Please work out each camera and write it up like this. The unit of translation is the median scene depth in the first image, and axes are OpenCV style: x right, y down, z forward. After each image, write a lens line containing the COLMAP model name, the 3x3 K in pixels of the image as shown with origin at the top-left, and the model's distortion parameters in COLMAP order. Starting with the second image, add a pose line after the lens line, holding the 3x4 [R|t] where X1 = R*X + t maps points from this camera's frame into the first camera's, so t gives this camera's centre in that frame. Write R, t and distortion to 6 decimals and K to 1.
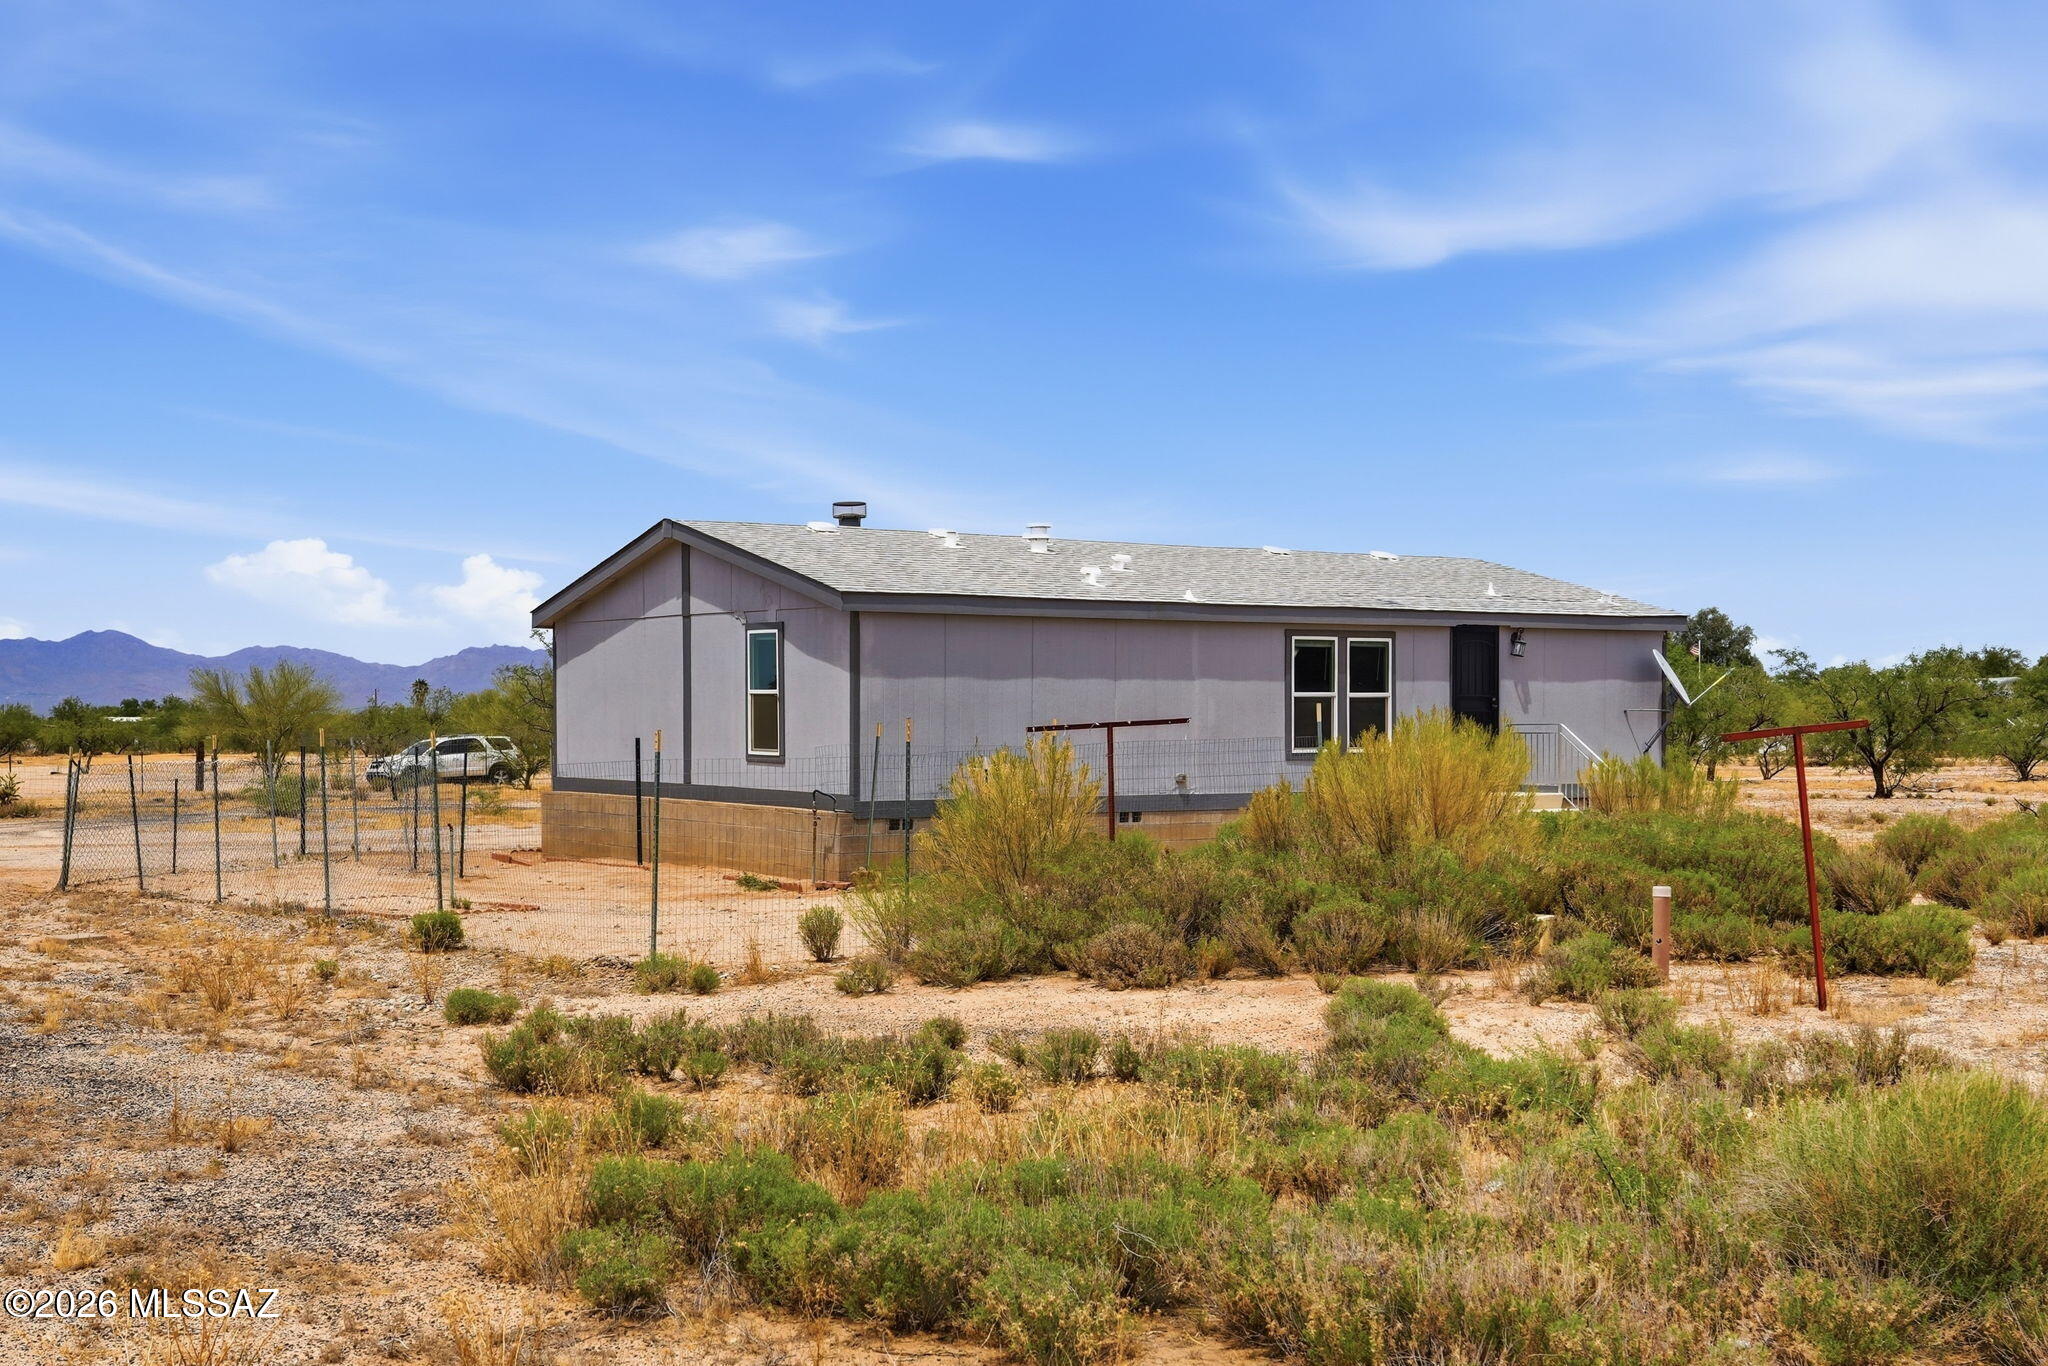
lens RADIAL K [[843.1, 0, 1015.7], [0, 843.1, 719.1], [0, 0, 1]] dist [0.002601, -0.000168]
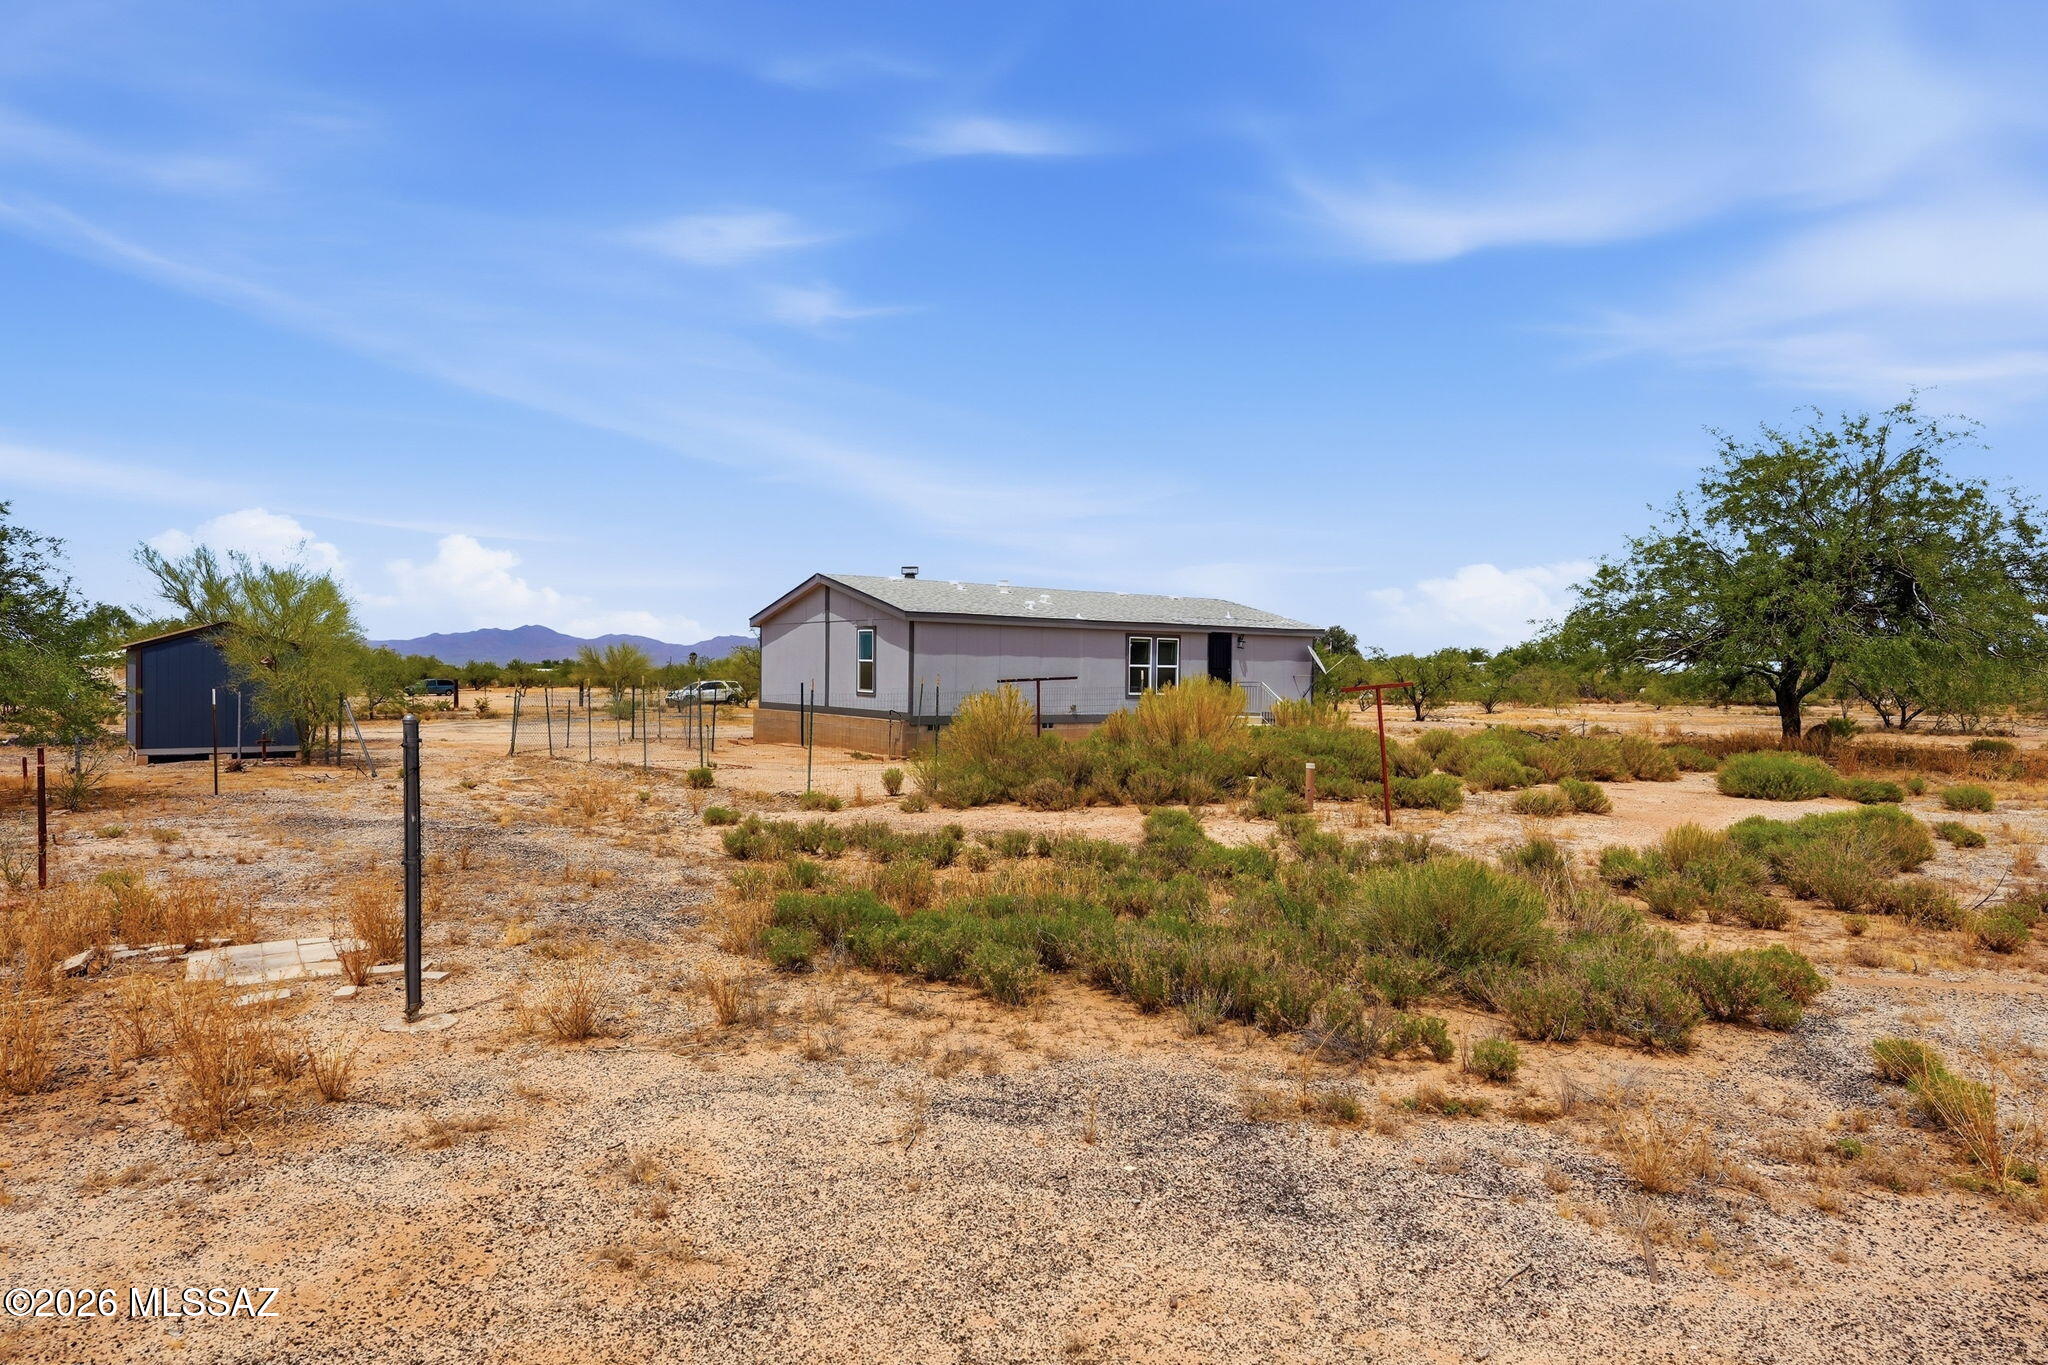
lens RADIAL K [[910.4, 0, 1011.5], [0, 910.4, 700.8], [0, 0, 1]] dist [-0.004646, 0.001764]
pose [[0.999895, 0.014418, 0.001082, 0.045795], [-0.014399, 0.999766, -0.016160, 0.092274], [-0.001314, 0.016143, 0.999869, -1.151957]]
